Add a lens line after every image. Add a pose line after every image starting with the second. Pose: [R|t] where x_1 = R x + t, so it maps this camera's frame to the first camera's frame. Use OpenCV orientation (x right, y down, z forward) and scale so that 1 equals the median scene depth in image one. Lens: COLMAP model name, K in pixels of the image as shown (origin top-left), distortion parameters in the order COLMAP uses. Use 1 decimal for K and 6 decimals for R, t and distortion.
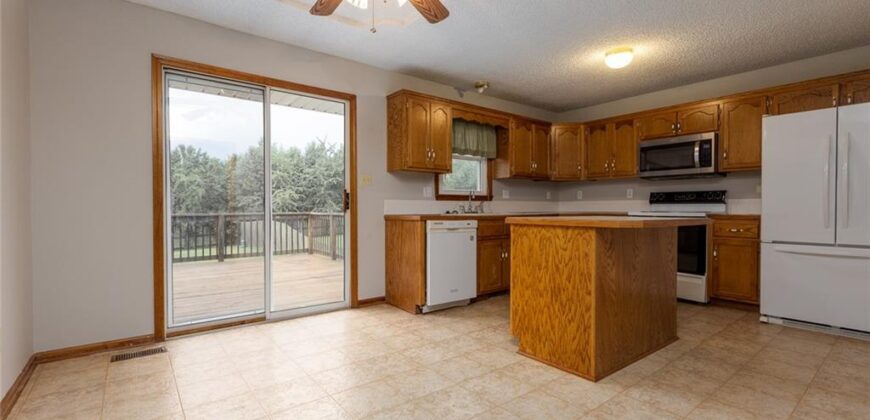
lens RADIAL K [[384.9, 0, 436.8], [0, 384.9, 206.6], [0, 0, 1]] dist [0.008655, 0.000057]
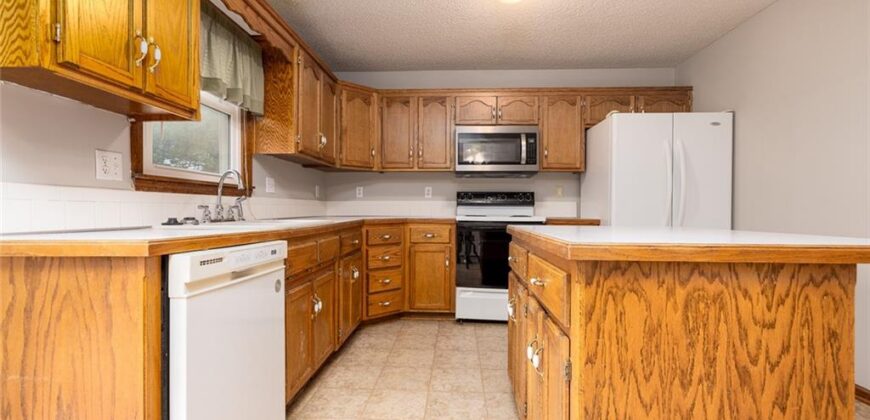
lens RADIAL K [[384.9, 0, 442.0], [0, 384.9, 211.3], [0, 0, 1]] dist [0.008655, 0.000057]
pose [[0.659685, -0.000609, 0.751542, -0.077063], [-0.007745, 0.999941, 0.007608, -0.000884], [-0.751502, -0.010839, 0.659642, 0.457676]]
